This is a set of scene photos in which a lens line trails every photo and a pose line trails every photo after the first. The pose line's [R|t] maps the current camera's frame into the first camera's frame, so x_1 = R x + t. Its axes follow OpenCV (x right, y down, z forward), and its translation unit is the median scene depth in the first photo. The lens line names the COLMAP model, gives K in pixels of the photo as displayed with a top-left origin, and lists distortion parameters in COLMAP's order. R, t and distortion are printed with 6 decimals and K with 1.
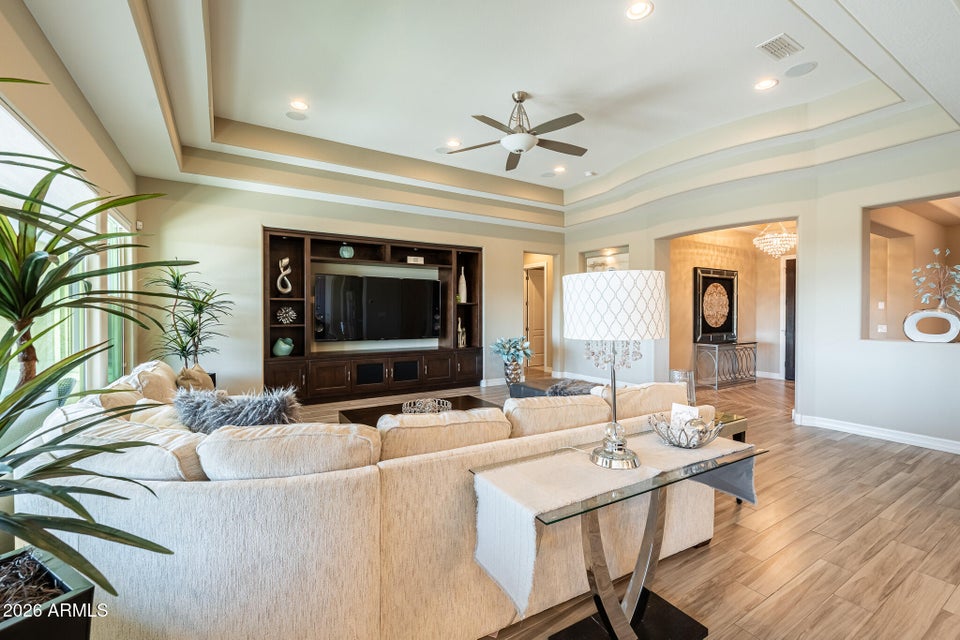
lens RADIAL K [[406.0, 0, 492.5], [0, 406.0, 314.9], [0, 0, 1]] dist [0.003463, 0.000854]
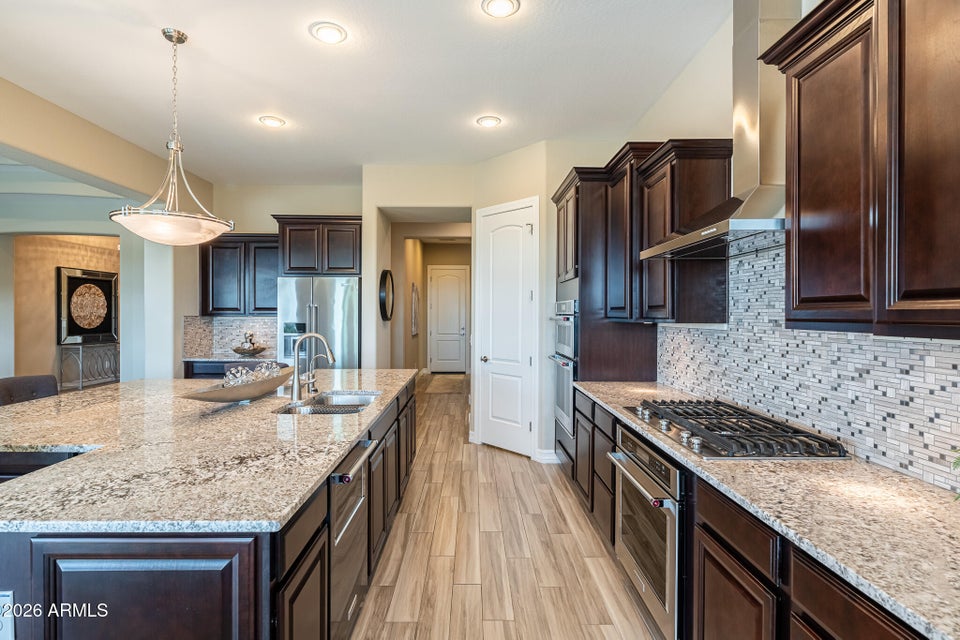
lens RADIAL K [[485.6, 0, 471.8], [0, 485.6, 317.5], [0, 0, 1]] dist [0.004982, -0.004123]
pose [[0.552273, -0.005970, 0.833642, 0.073503], [0.002827, 0.999982, 0.005288, 0.000655], [-0.833659, -0.000564, 0.552280, -0.459718]]
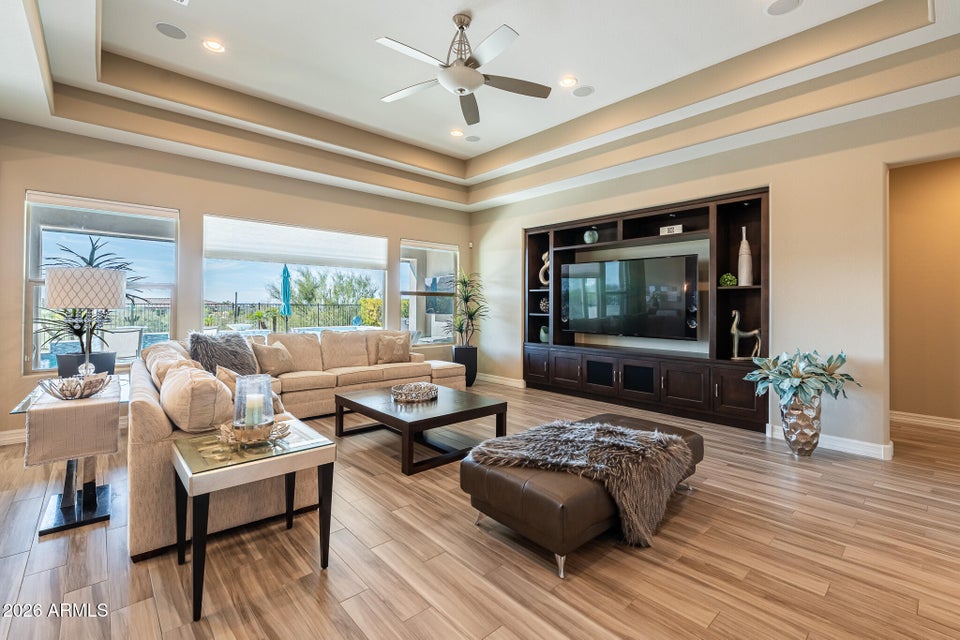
lens RADIAL K [[431.7, 0, 523.6], [0, 431.7, 297.3], [0, 0, 1]] dist [-0.000740, -0.001123]
pose [[0.205804, -0.016362, -0.978457, 0.530691], [-0.011982, 0.999743, -0.019239, 0.003224], [0.978520, 0.015684, 0.205555, 0.603964]]
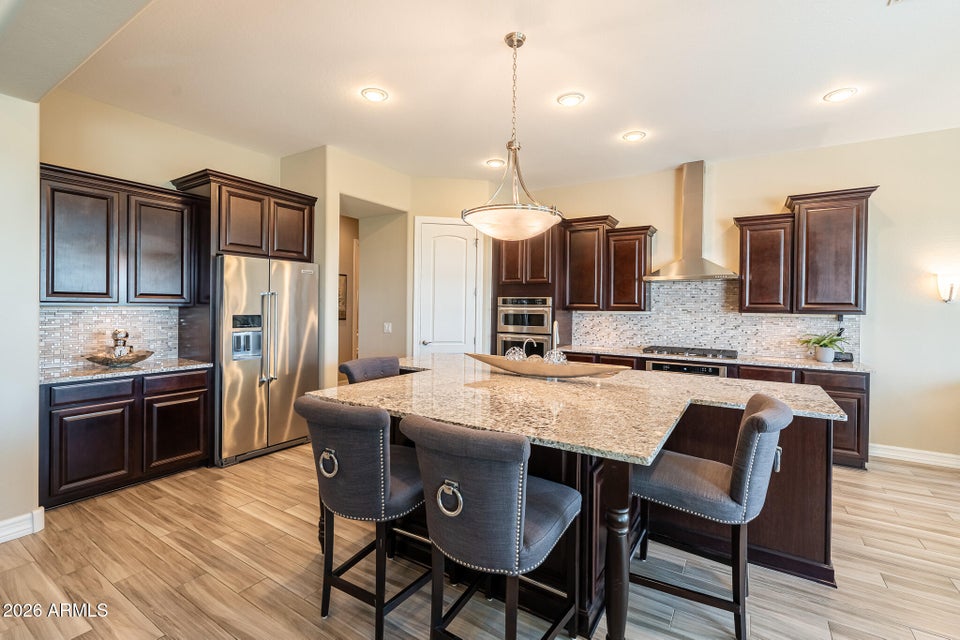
lens RADIAL K [[431.7, 0, 483.7], [0, 431.7, 312.5], [0, 0, 1]] dist [-0.000740, -0.001123]
pose [[-0.422157, -0.017992, 0.906344, -0.044264], [-0.005121, 0.999834, 0.017462, -0.001383], [-0.906508, 0.002730, -0.422179, 0.097194]]
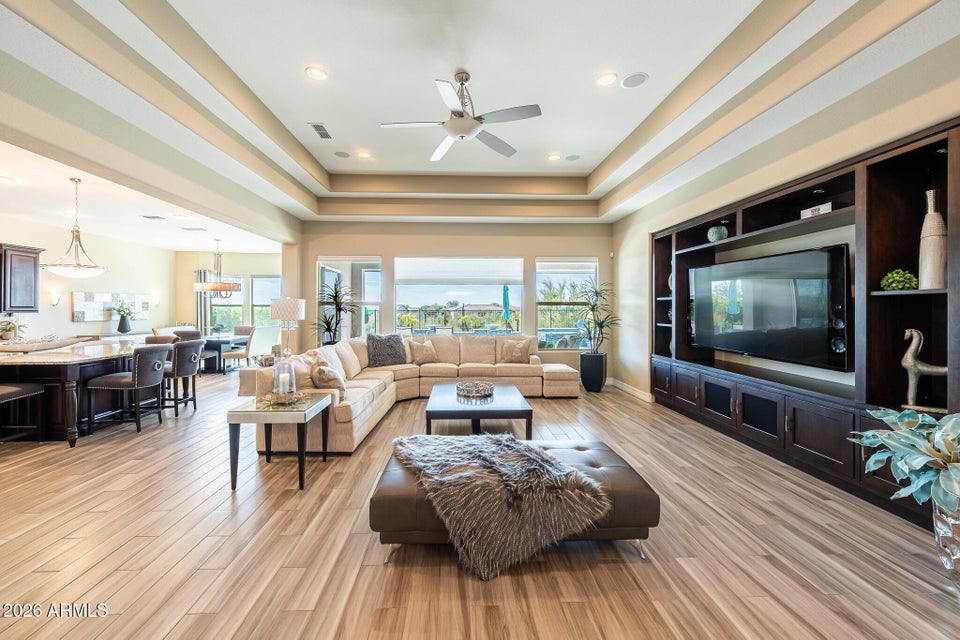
lens RADIAL K [[382.4, 0, 467.6], [0, 382.4, 303.9], [0, 0, 1]] dist [-0.010356, 0.000924]
pose [[-0.519846, -0.007226, -0.854229, 0.470302], [-0.004601, 0.999973, -0.005659, -0.014584], [0.854248, 0.000988, -0.519865, 0.902858]]
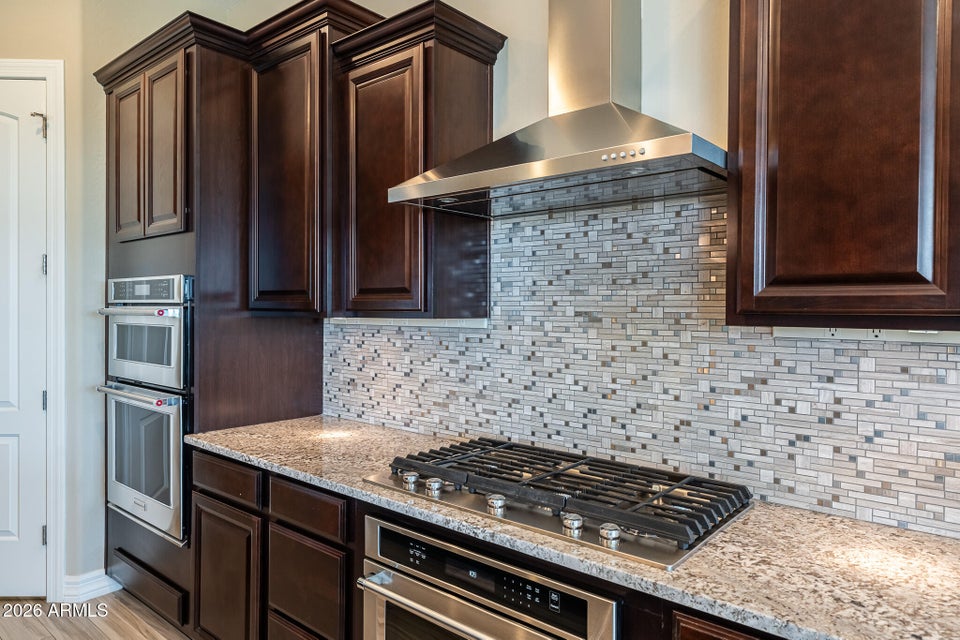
lens RADIAL K [[614.7, 0, 484.8], [0, 614.7, 319.4], [0, 0, 1]] dist [-0.001698, 0.000532]
pose [[-0.283029, -0.018444, 0.958934, 0.185735], [-0.001551, 0.999823, 0.018773, 0.002374], [-0.959110, 0.003826, -0.283008, -0.339845]]
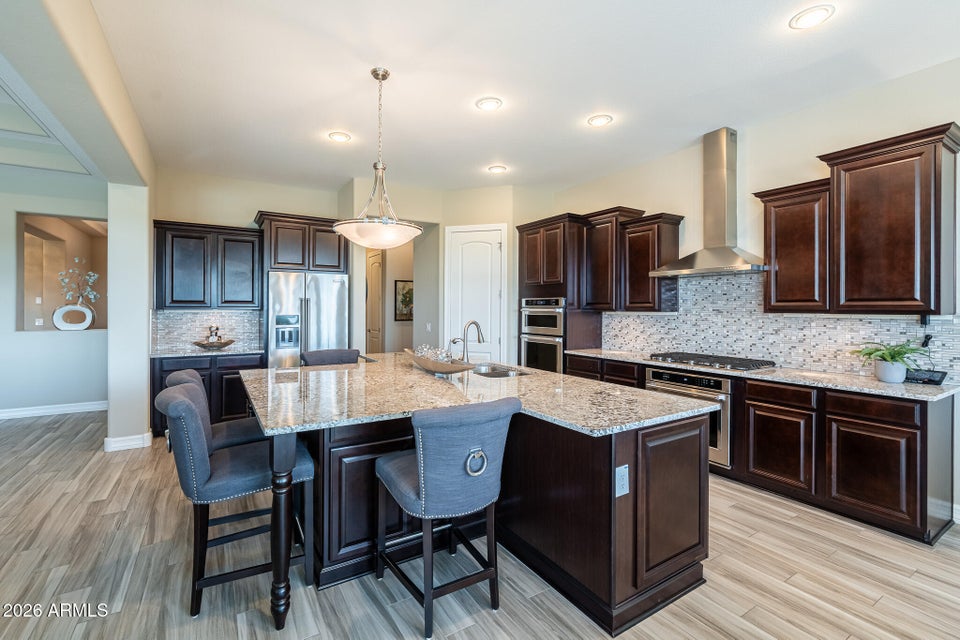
lens RADIAL K [[431.7, 0, 462.9], [0, 431.7, 308.9], [0, 0, 1]] dist [-0.000740, -0.001123]
pose [[0.041011, -0.002765, 0.999155, -0.130382], [0.003463, 0.999991, 0.002625, 0.000835], [-0.999153, 0.003353, 0.041021, -0.159164]]
